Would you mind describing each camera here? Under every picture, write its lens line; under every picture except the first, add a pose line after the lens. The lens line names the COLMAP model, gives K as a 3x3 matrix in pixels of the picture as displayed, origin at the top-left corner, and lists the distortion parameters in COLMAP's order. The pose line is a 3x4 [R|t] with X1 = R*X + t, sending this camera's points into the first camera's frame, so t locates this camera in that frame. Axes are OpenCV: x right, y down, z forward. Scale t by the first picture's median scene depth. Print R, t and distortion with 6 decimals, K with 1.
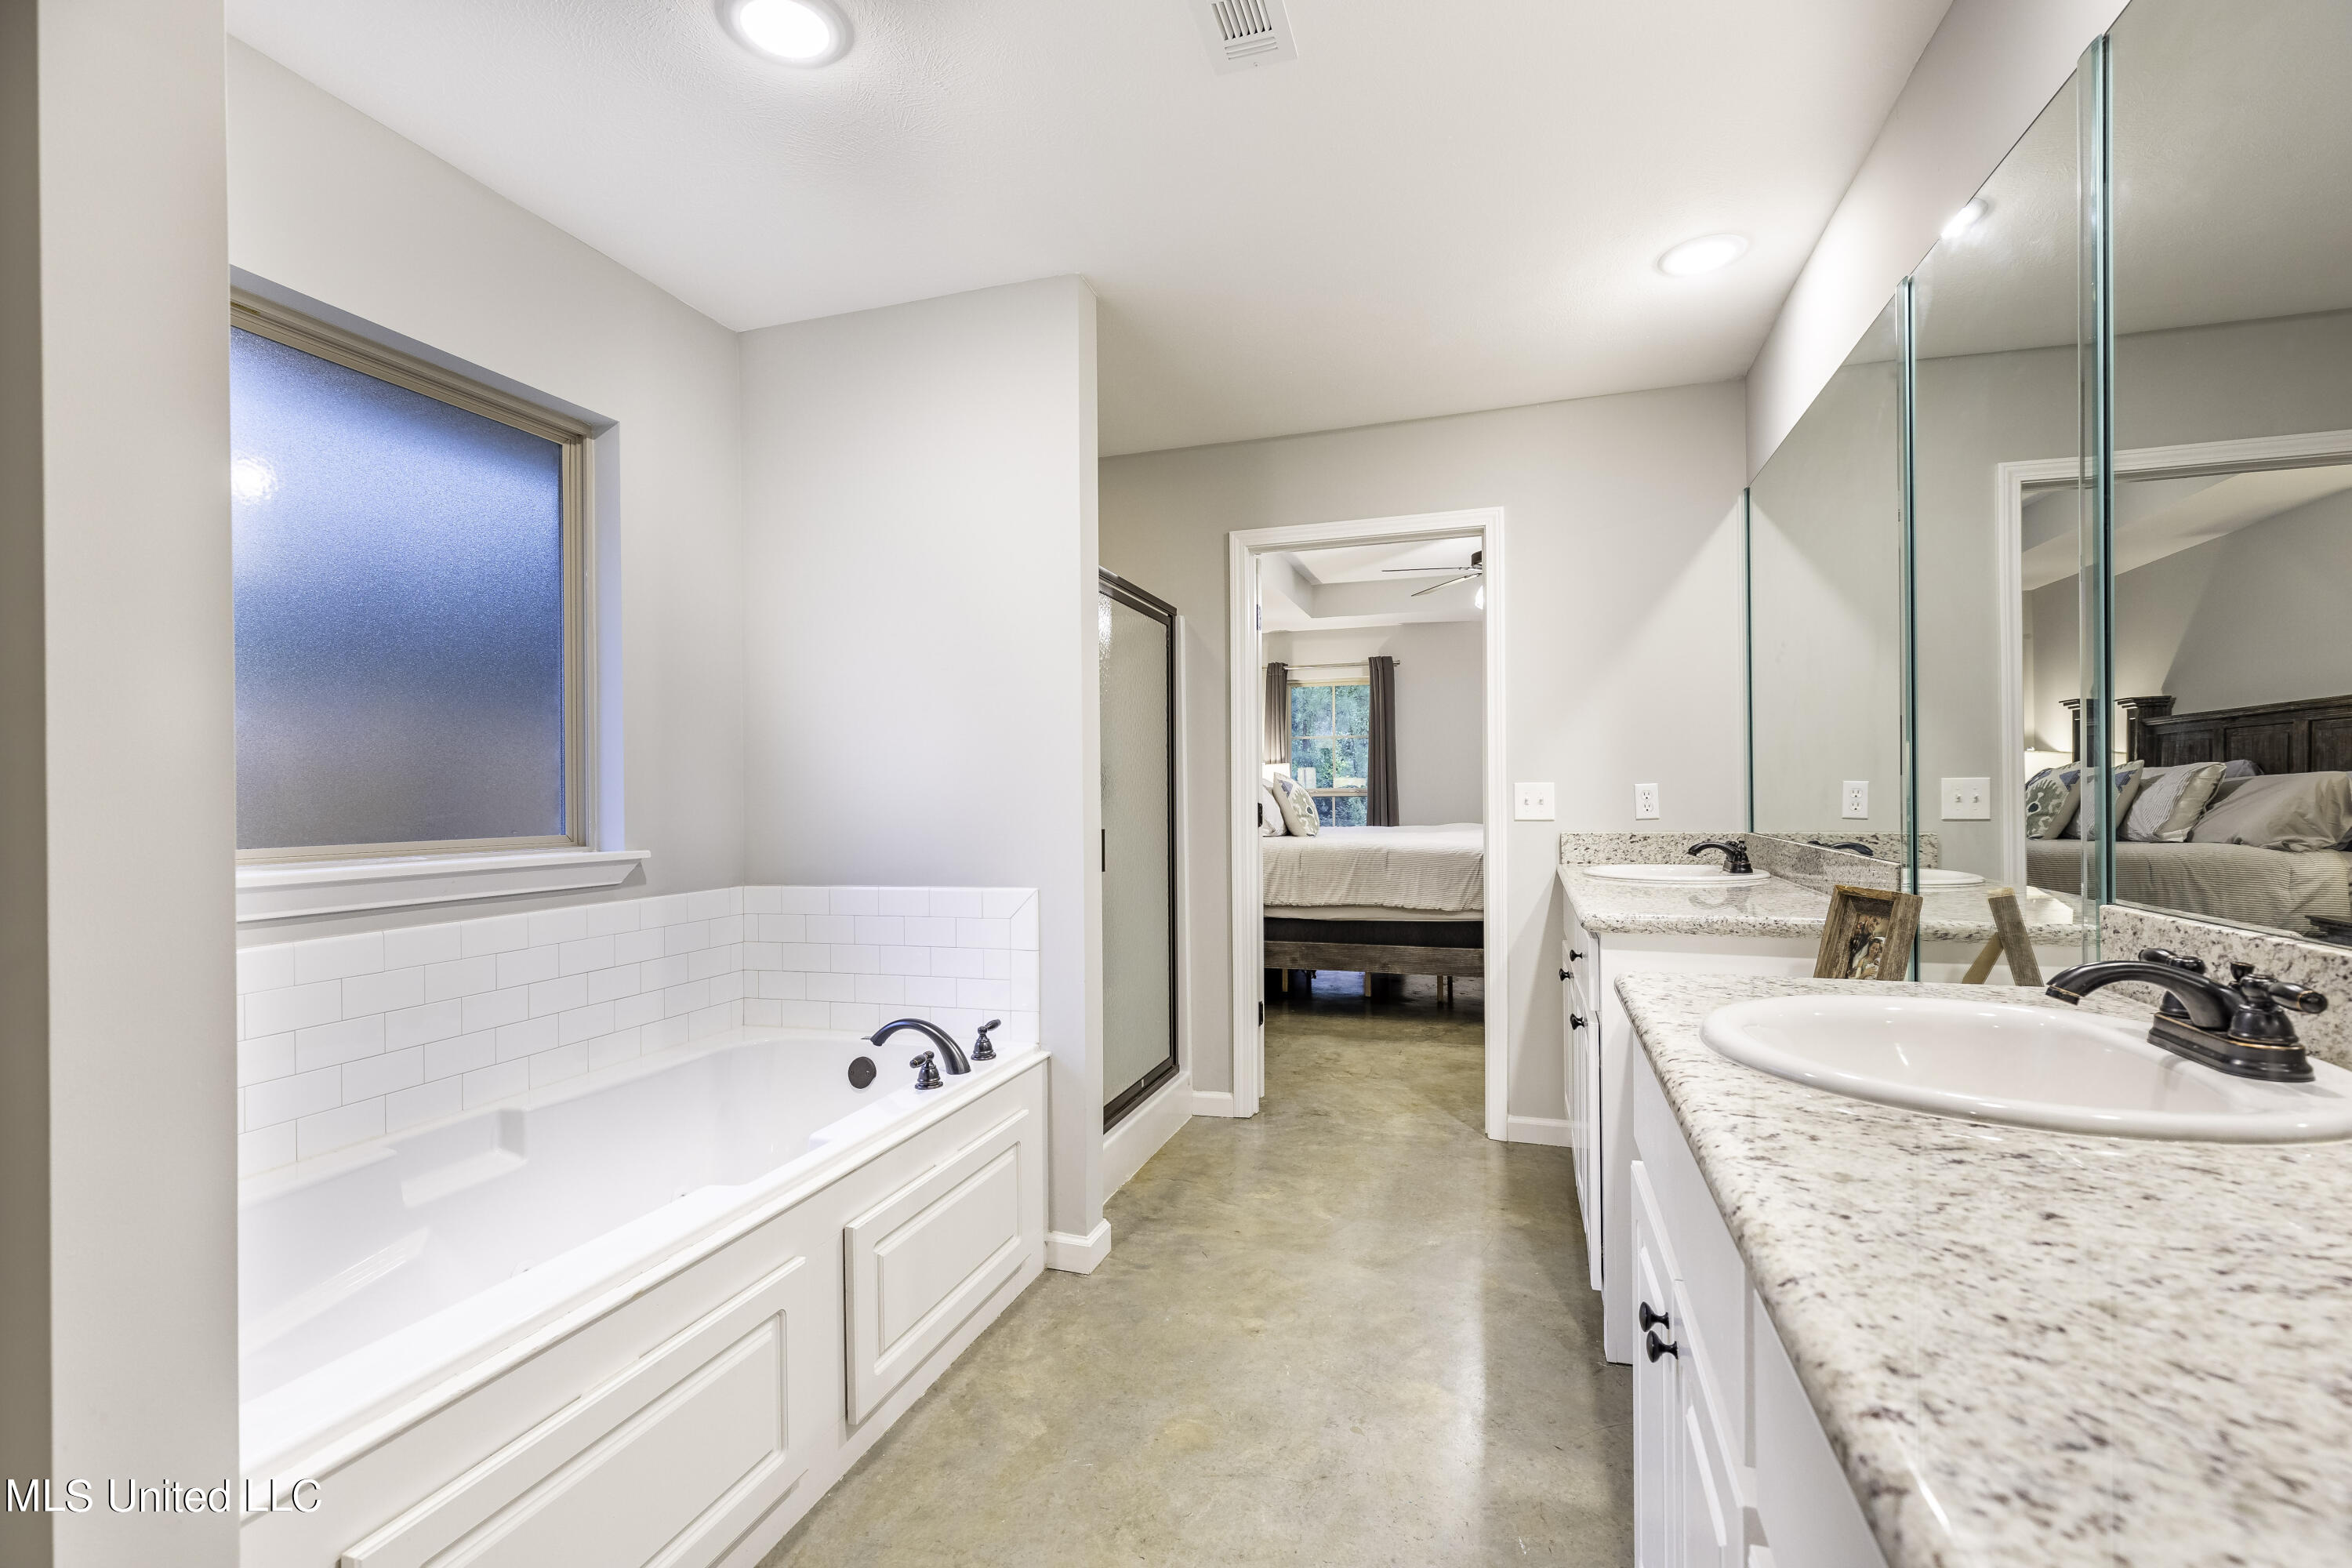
lens RADIAL K [[1056.9, 0, 1176.4], [0, 1056.9, 785.9], [0, 0, 1]] dist [0.008899, -0.001588]
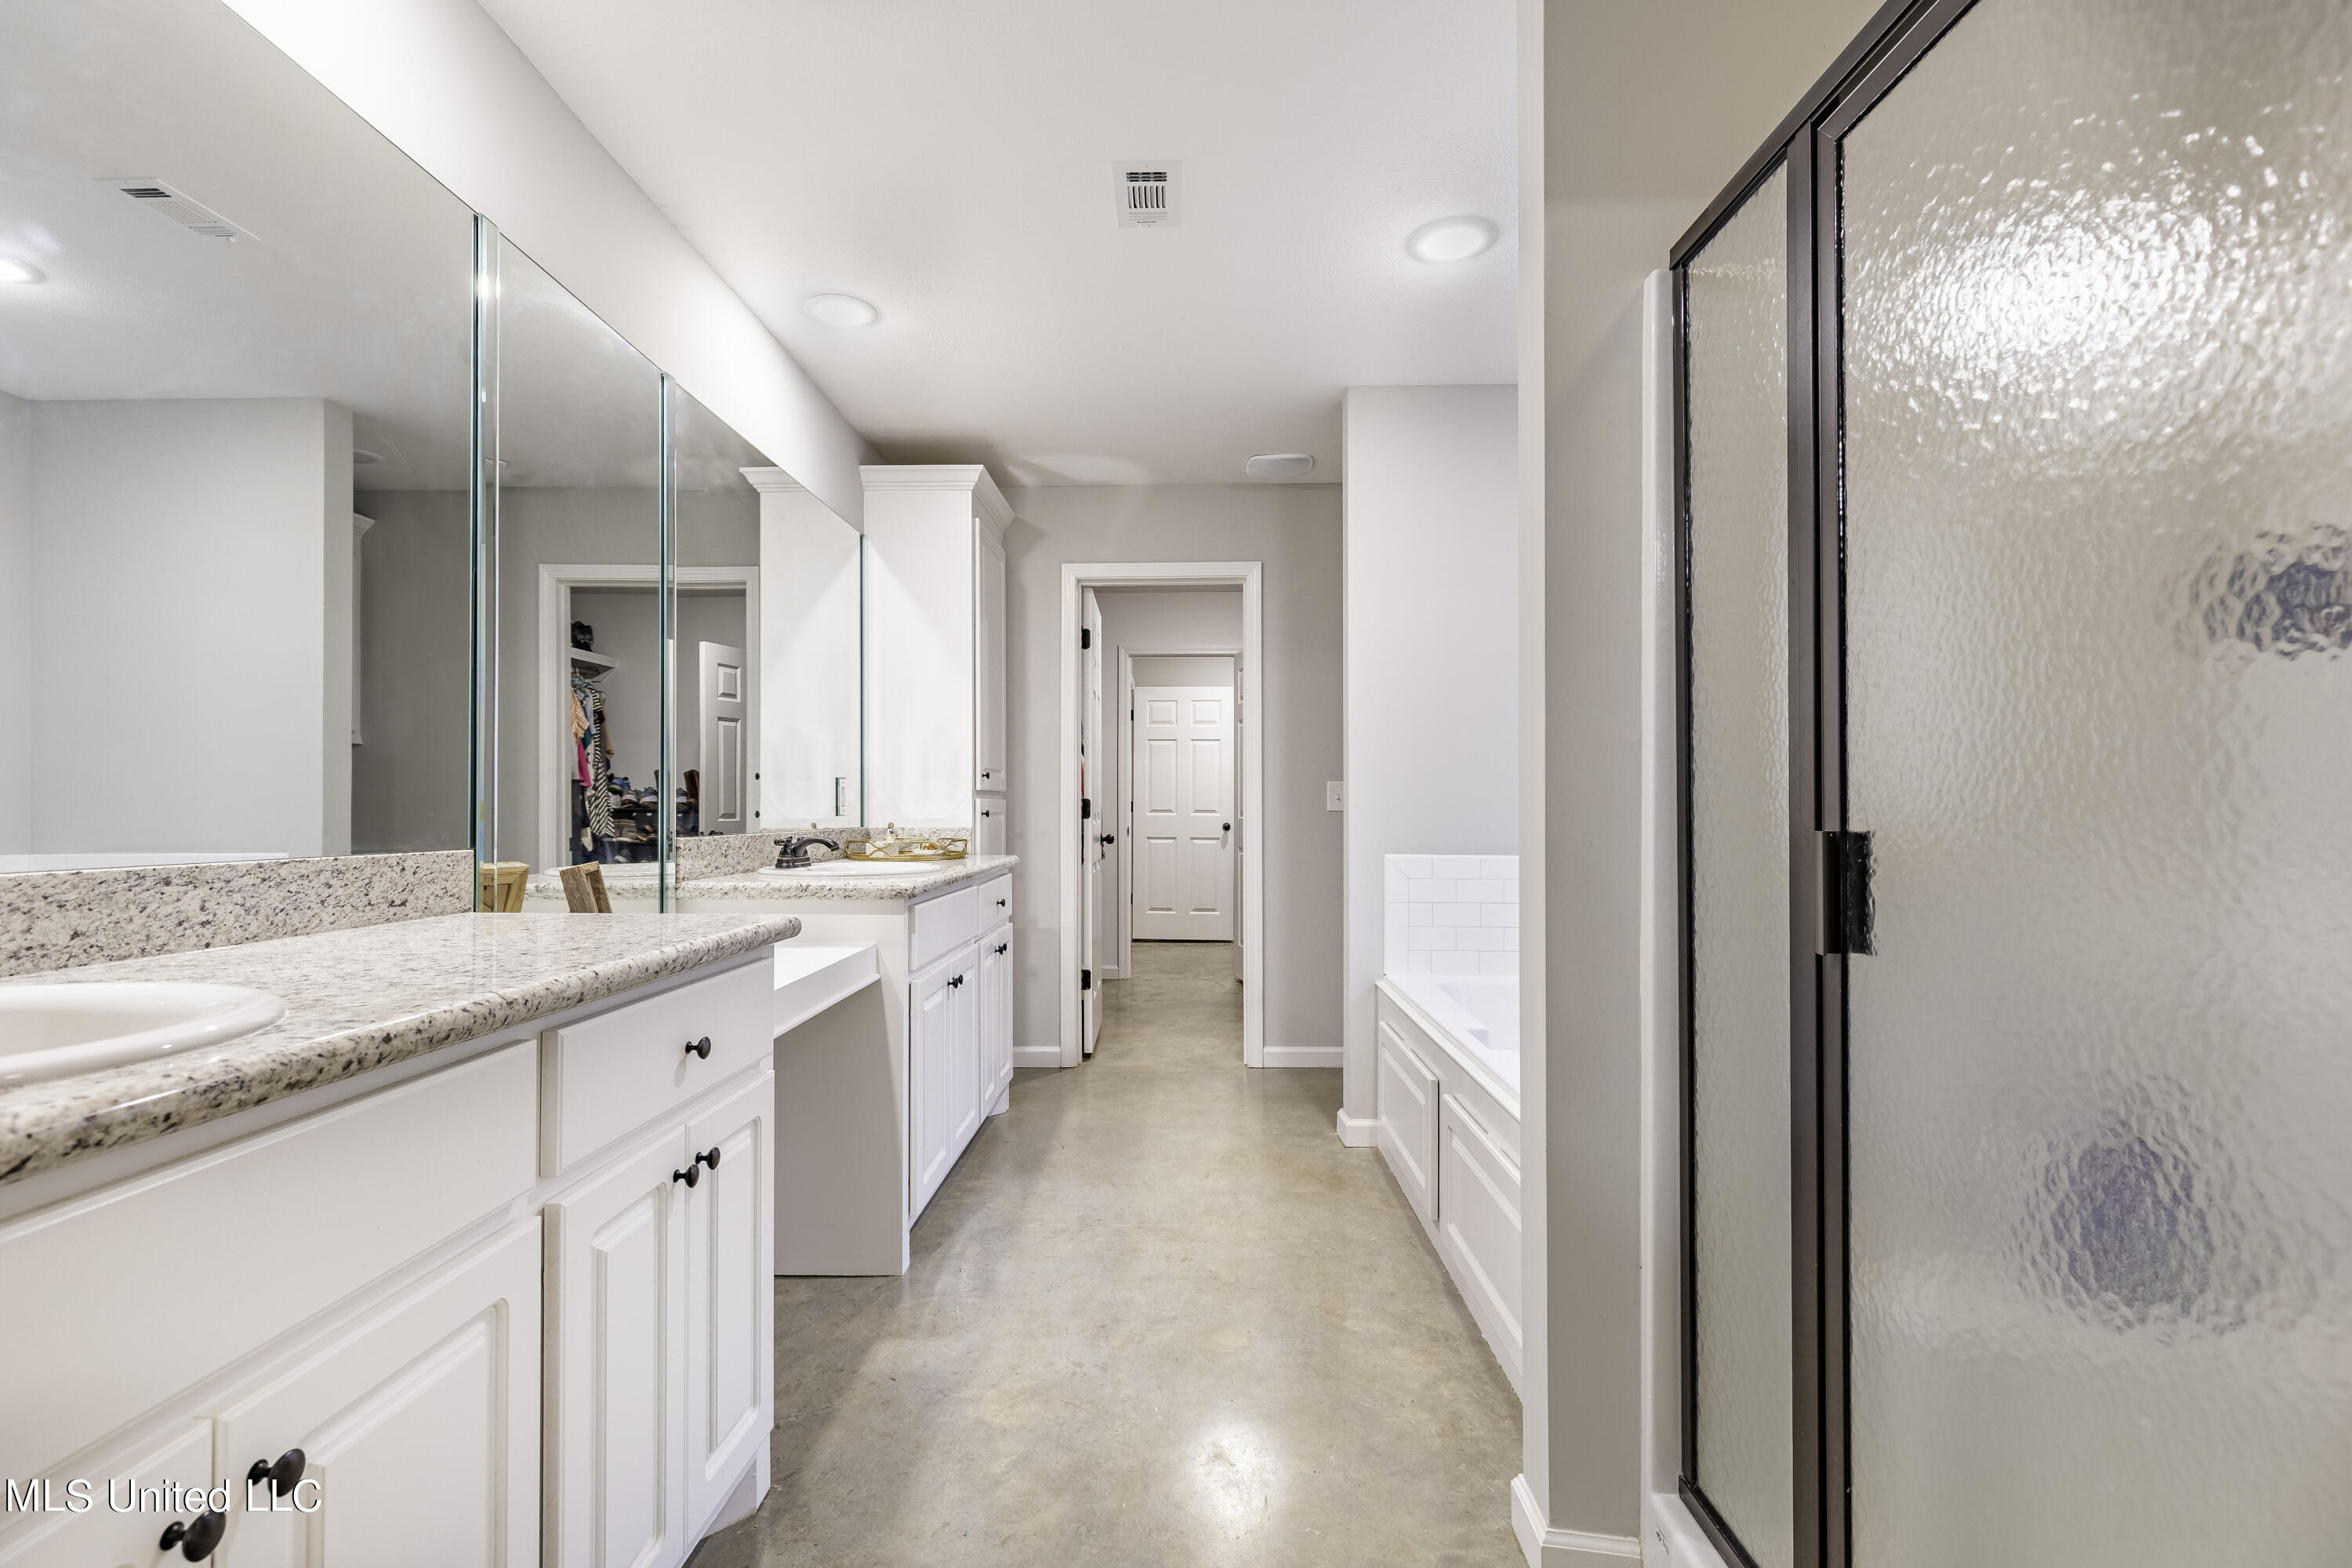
lens RADIAL K [[1056.9, 0, 1176.0], [0, 1056.9, 791.5], [0, 0, 1]] dist [0.008899, -0.001588]
pose [[-0.956915, -0.000154, -0.290368, 0.388760], [0.003296, 0.999930, -0.011392, 0.042680], [0.290349, -0.011858, -0.956847, 2.071439]]
